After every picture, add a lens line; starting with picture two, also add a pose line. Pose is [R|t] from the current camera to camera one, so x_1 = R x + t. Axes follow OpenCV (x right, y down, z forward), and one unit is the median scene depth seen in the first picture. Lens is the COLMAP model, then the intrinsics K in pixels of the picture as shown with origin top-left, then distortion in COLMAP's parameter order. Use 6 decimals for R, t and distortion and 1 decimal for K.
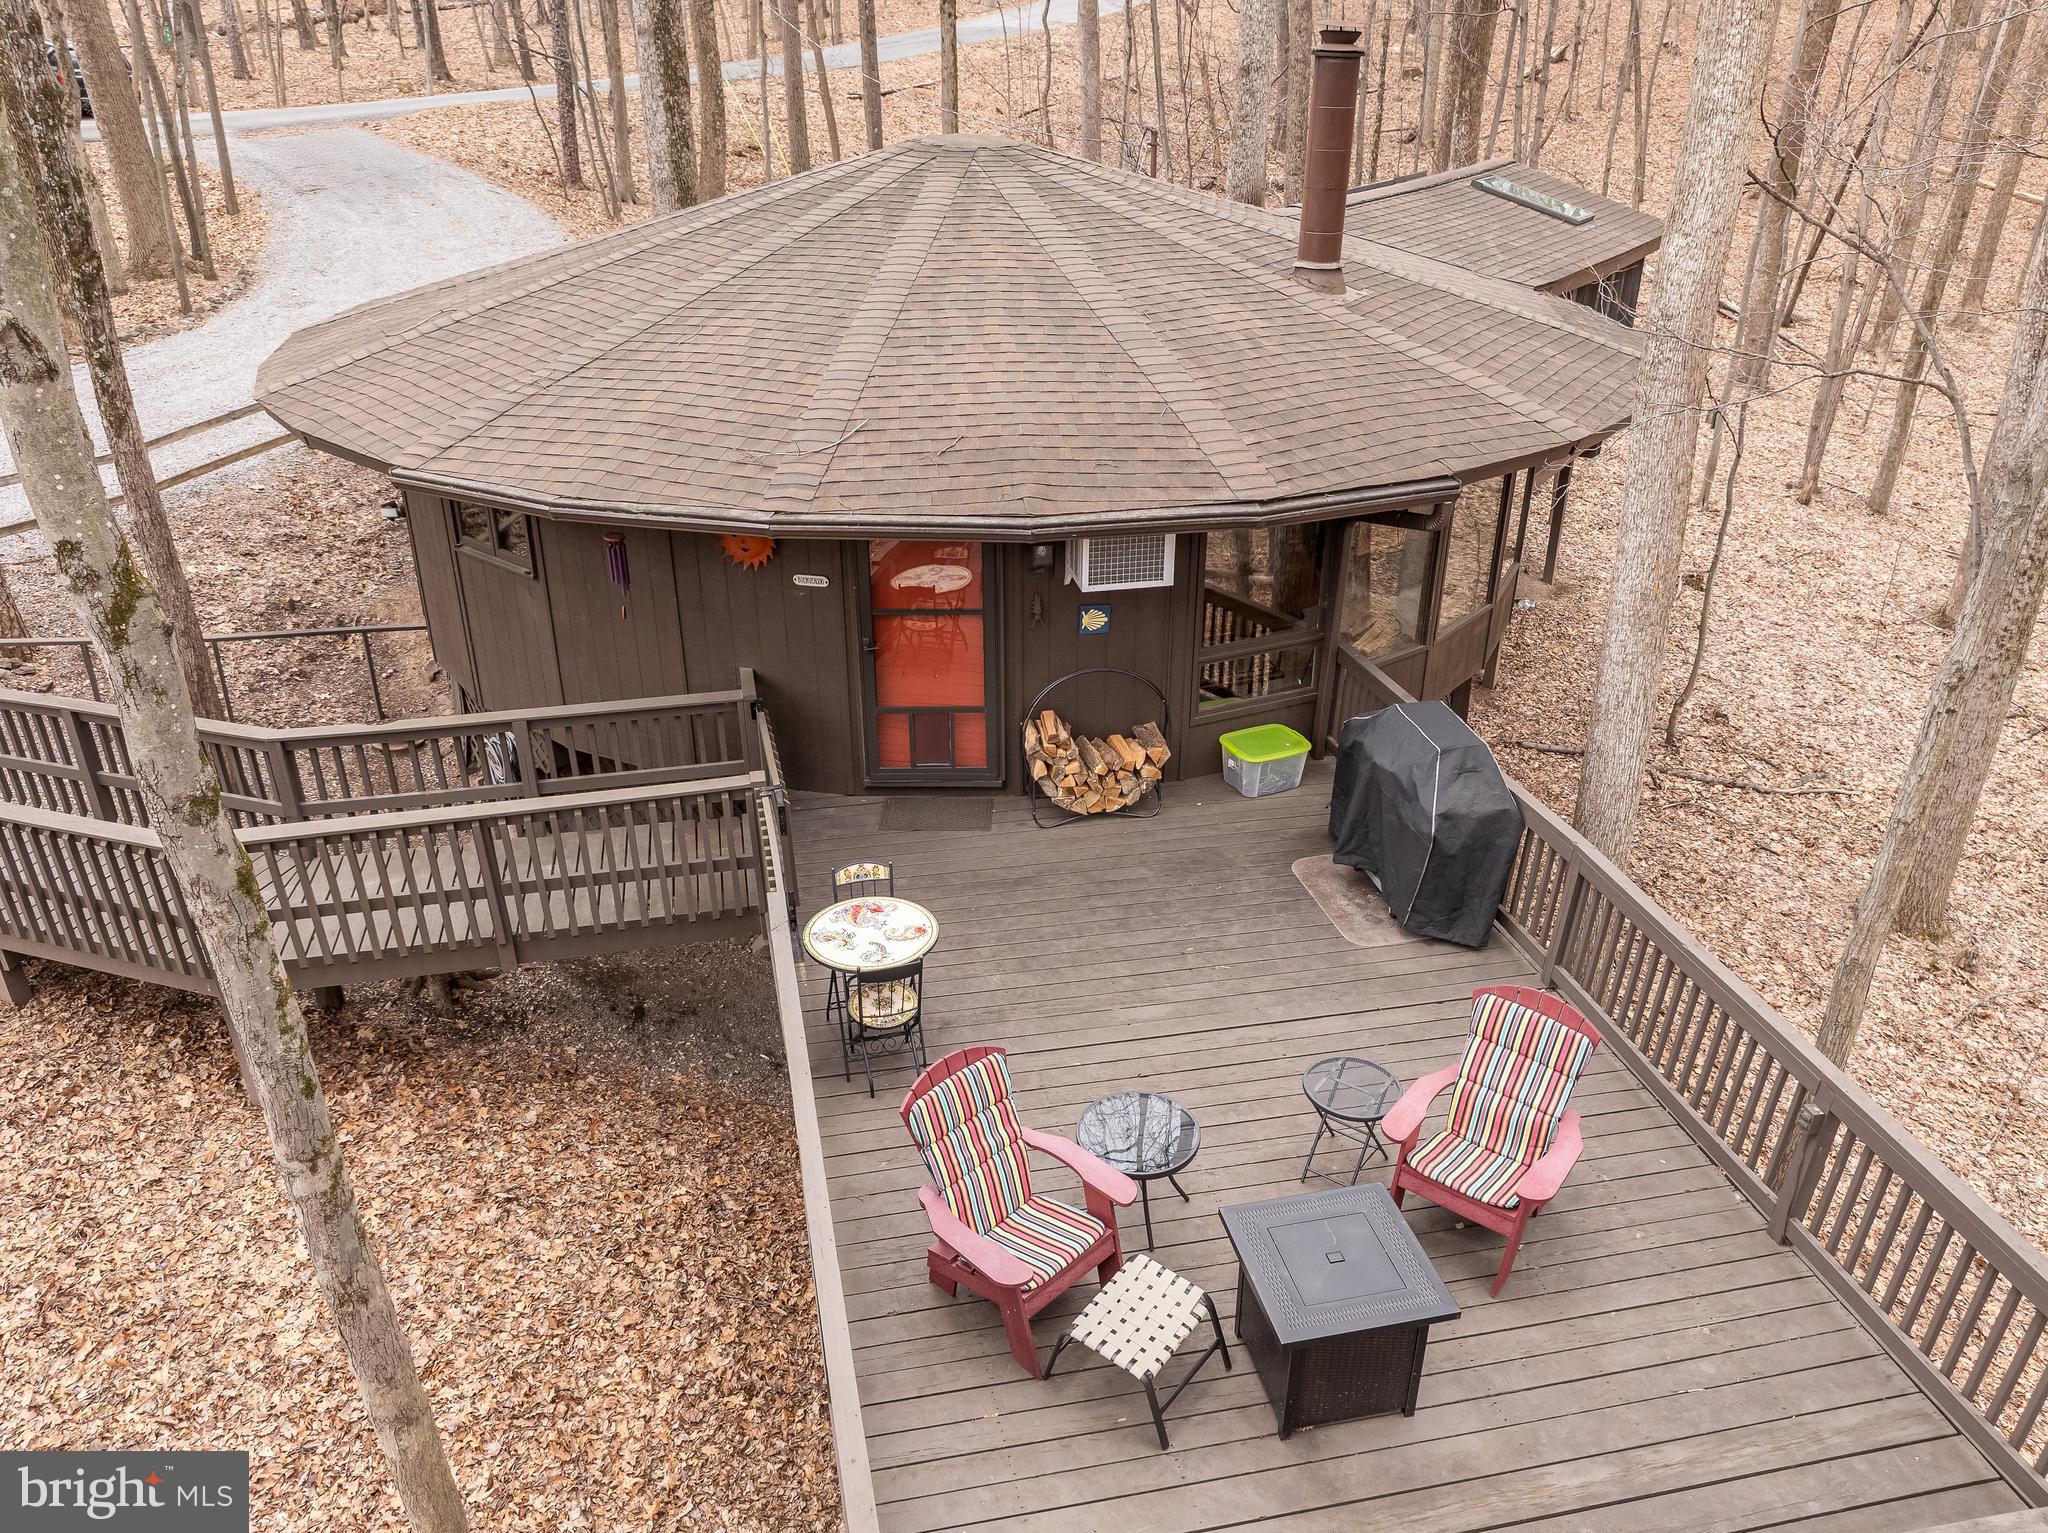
lens RADIAL K [[1441.7, 0, 1004.8], [0, 1441.7, 818.8], [0, 0, 1]] dist [-0.043041, 0.016362]
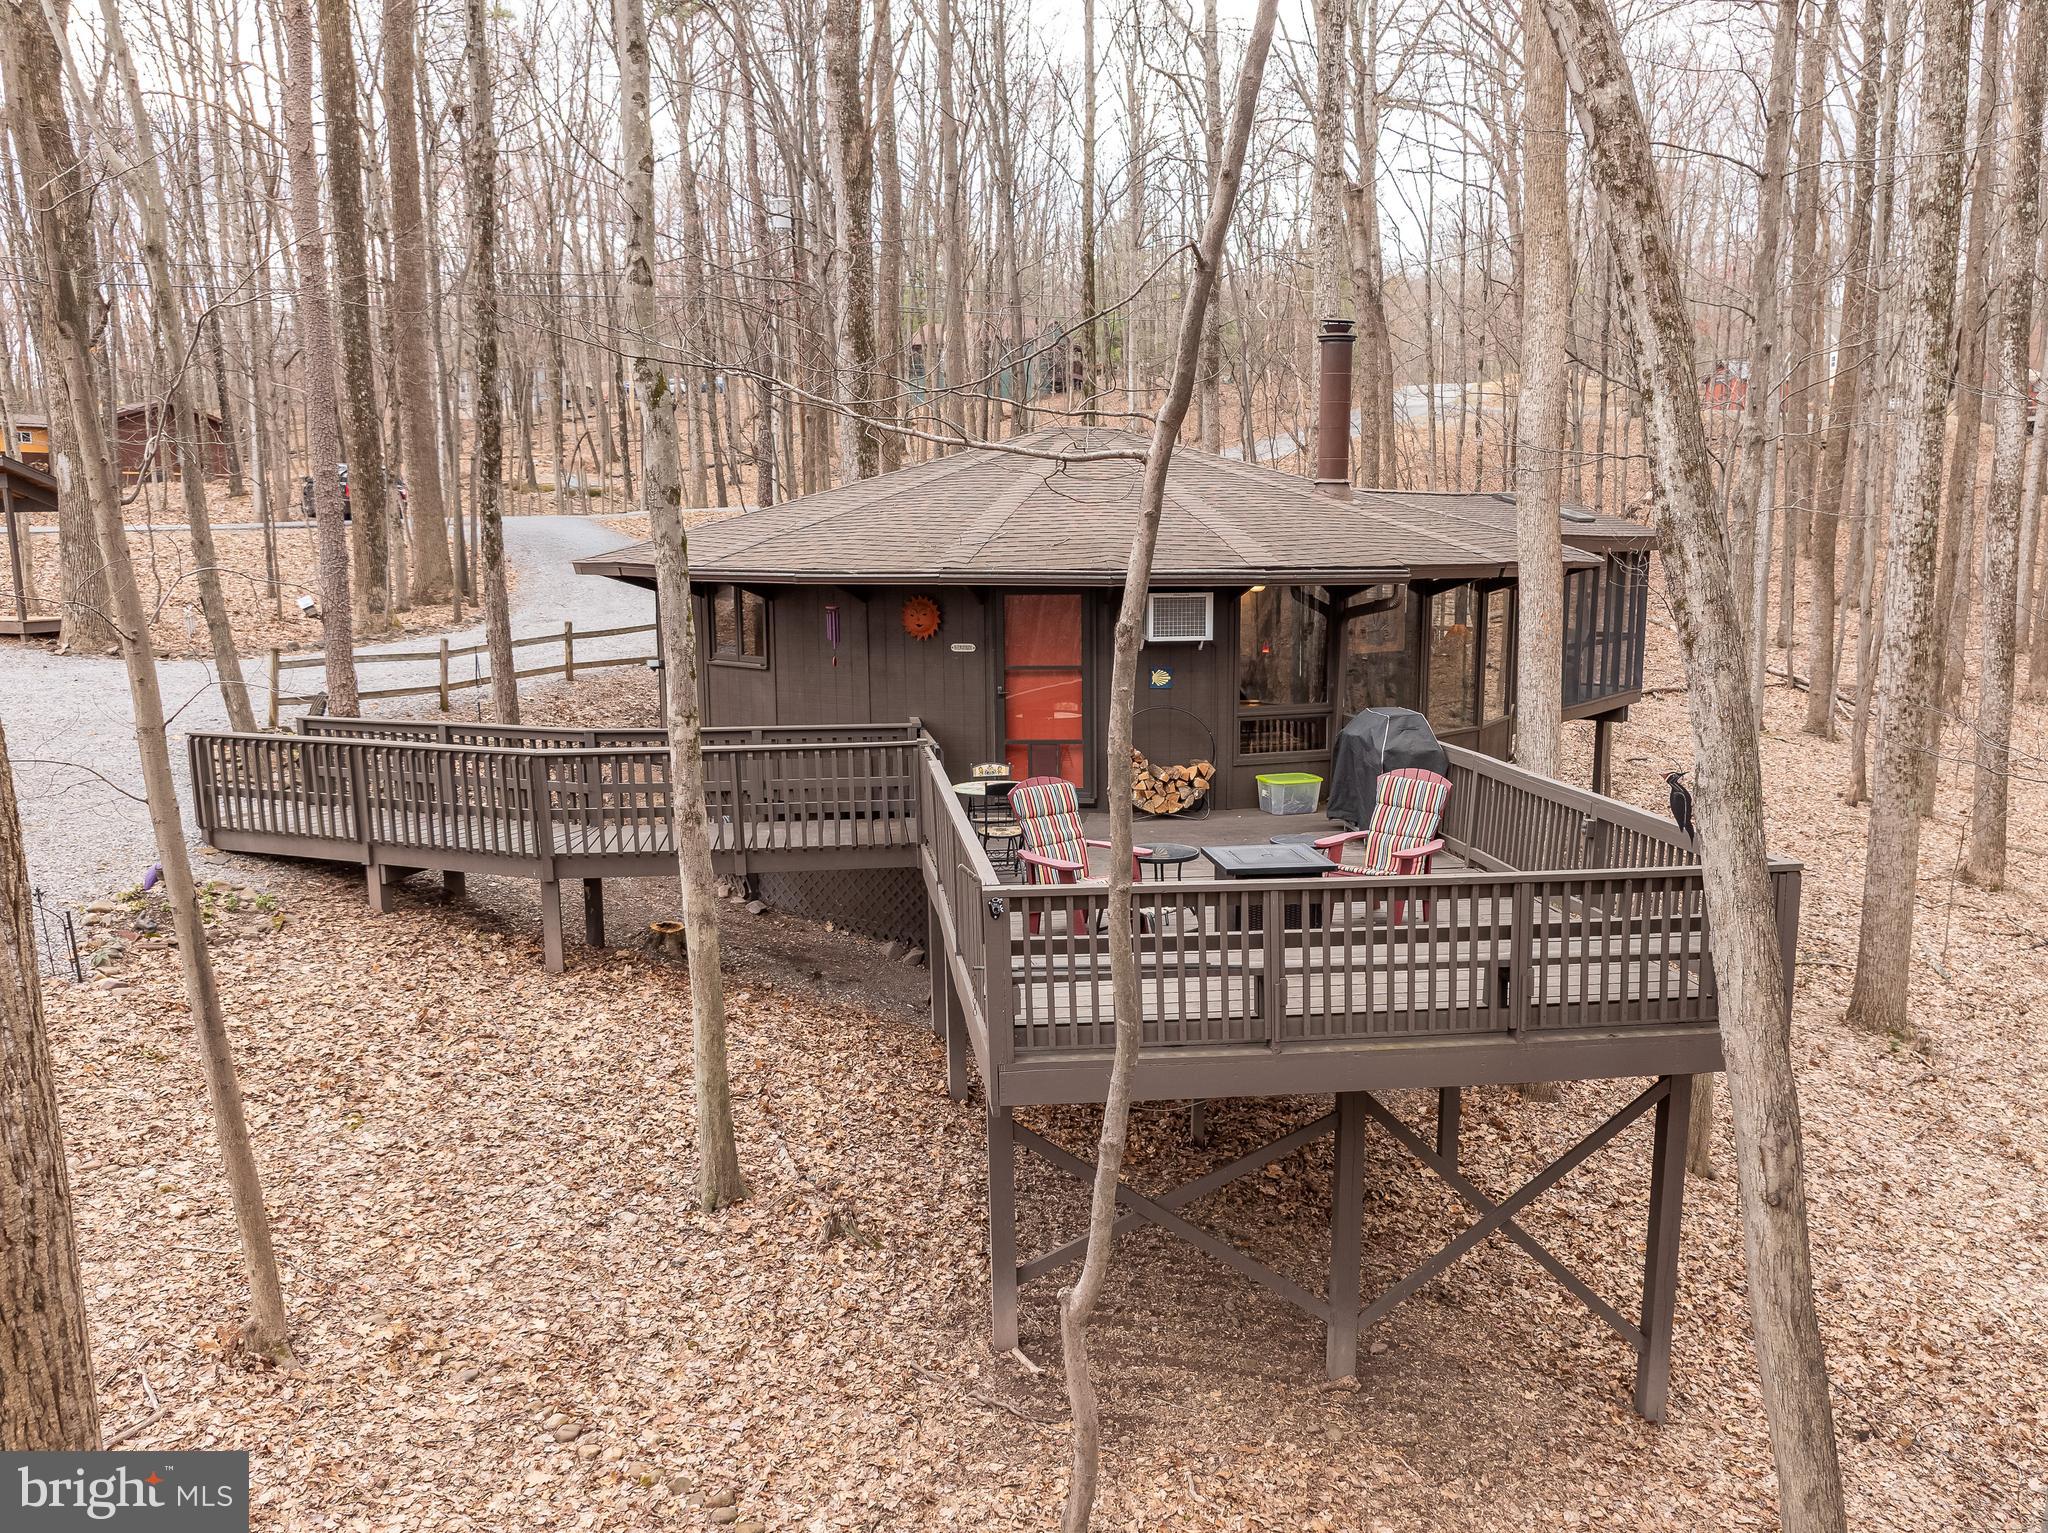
lens RADIAL K [[1441.7, 0, 1060.1], [0, 1441.7, 815.4], [0, 0, 1]] dist [-0.043041, 0.016362]
pose [[0.998232, 0.011060, -0.058396, 0.050912], [-0.026882, 0.960303, -0.277661, 0.415521], [0.053007, 0.278740, 0.958903, -0.347950]]
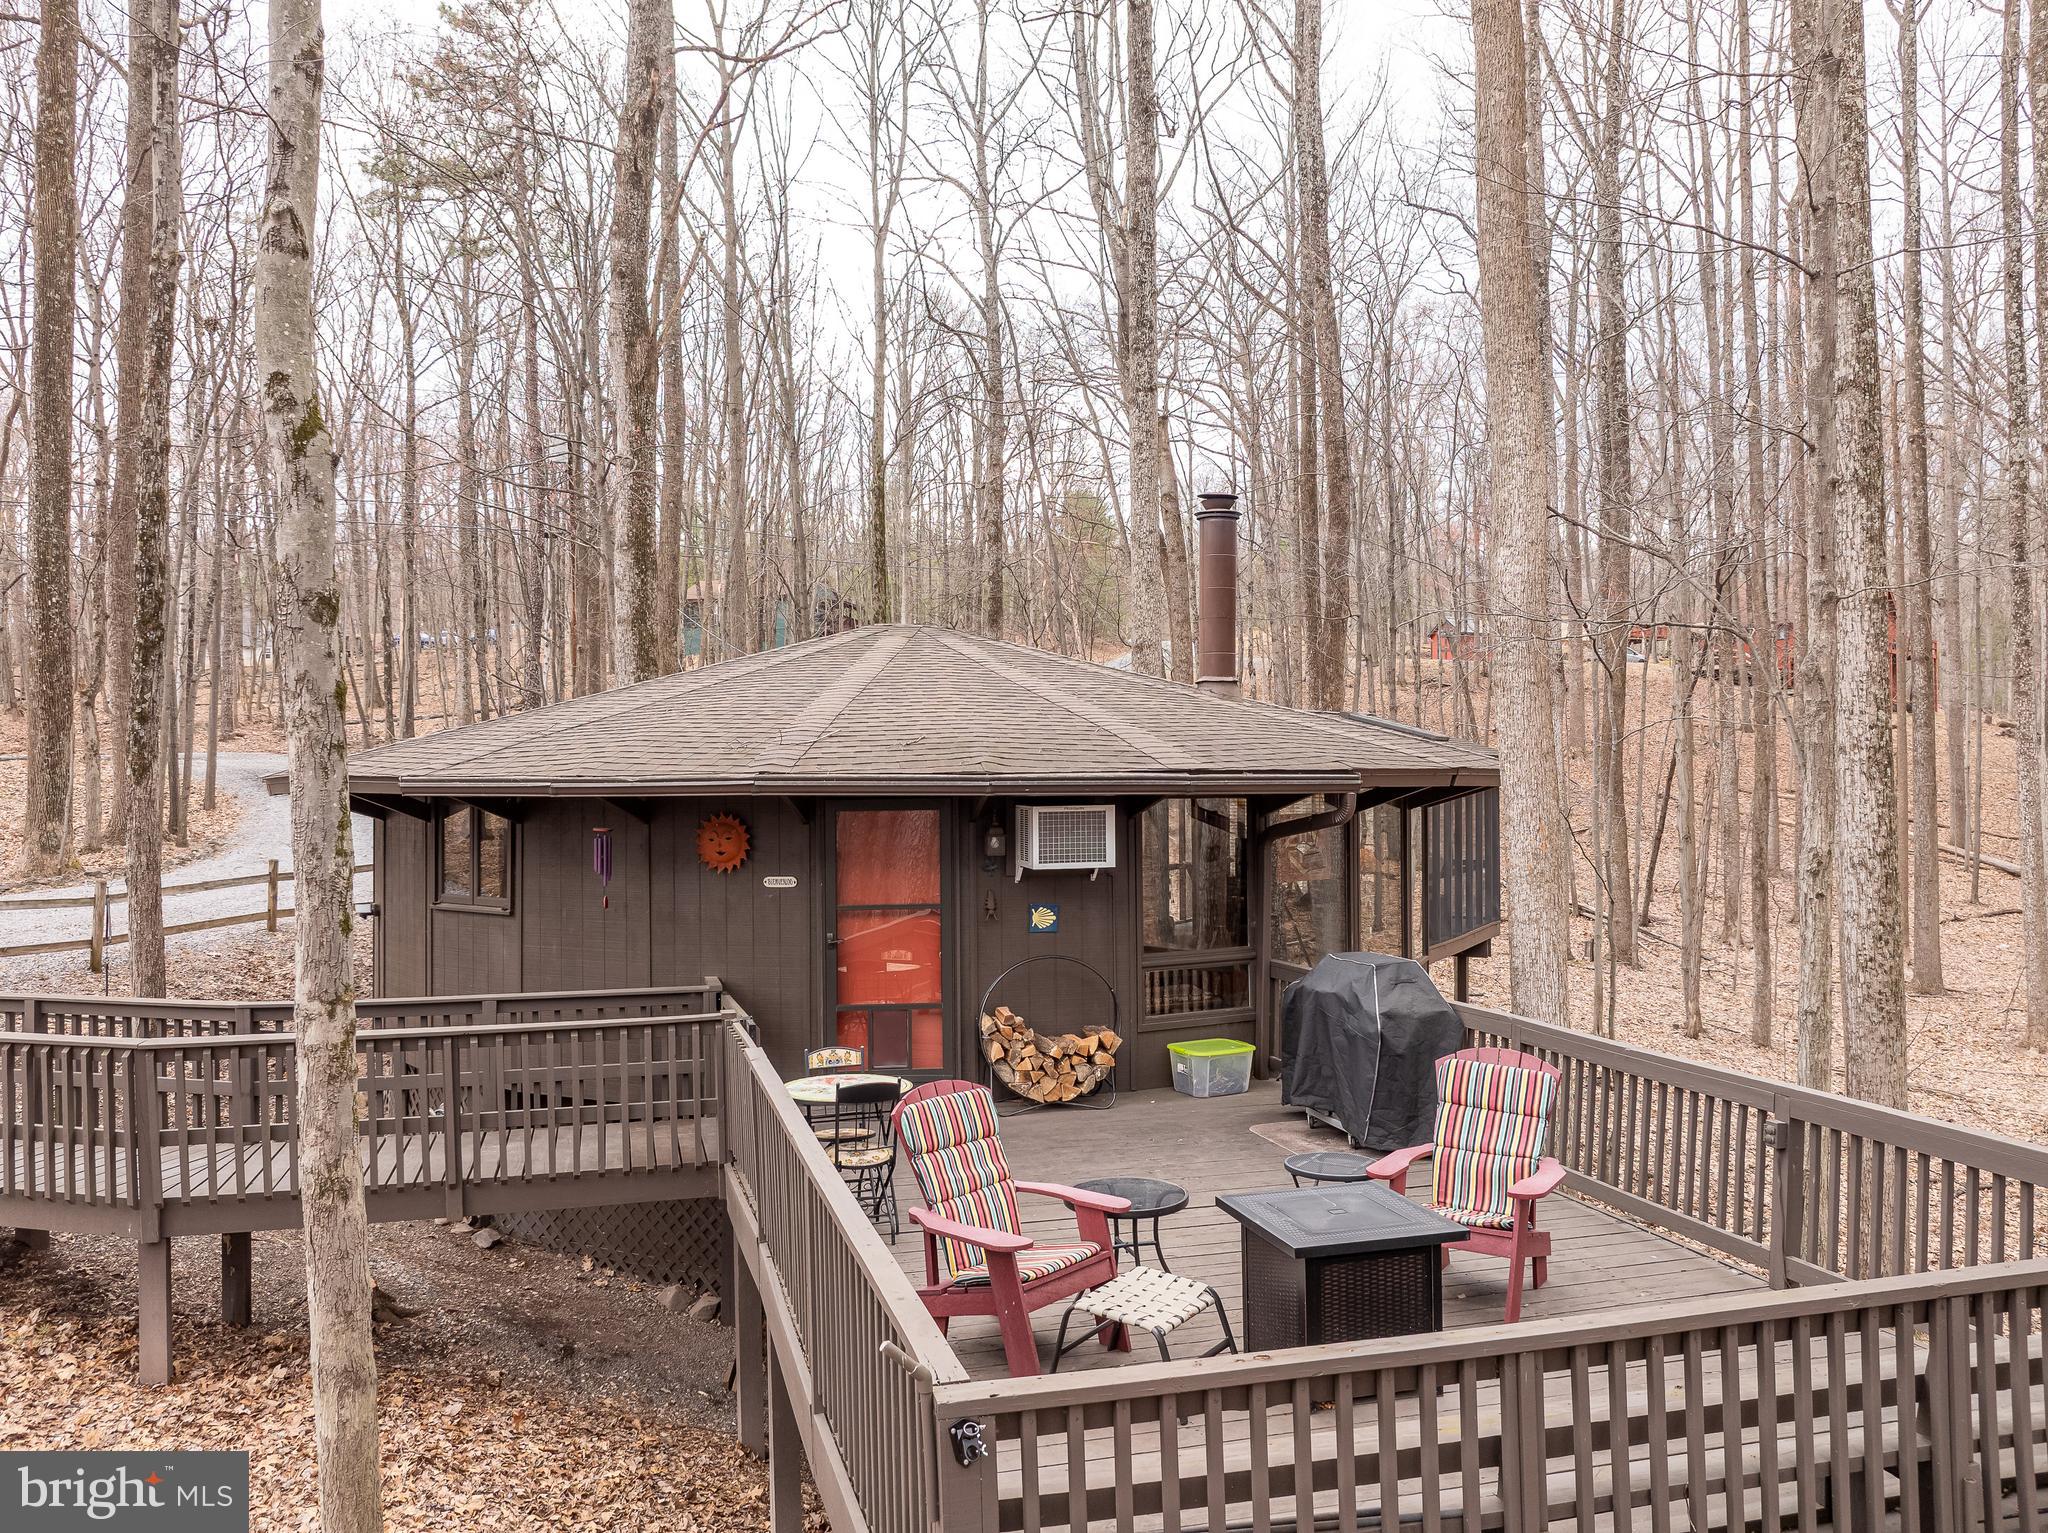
lens RADIAL K [[1441.7, 0, 1008.3], [0, 1441.7, 764.3], [0, 0, 1]] dist [-0.043041, 0.016362]
pose [[0.998081, -0.004184, 0.061783, -0.031907], [0.032440, 0.885179, -0.464117, 0.277066], [-0.052747, 0.465231, 0.883616, -0.002742]]
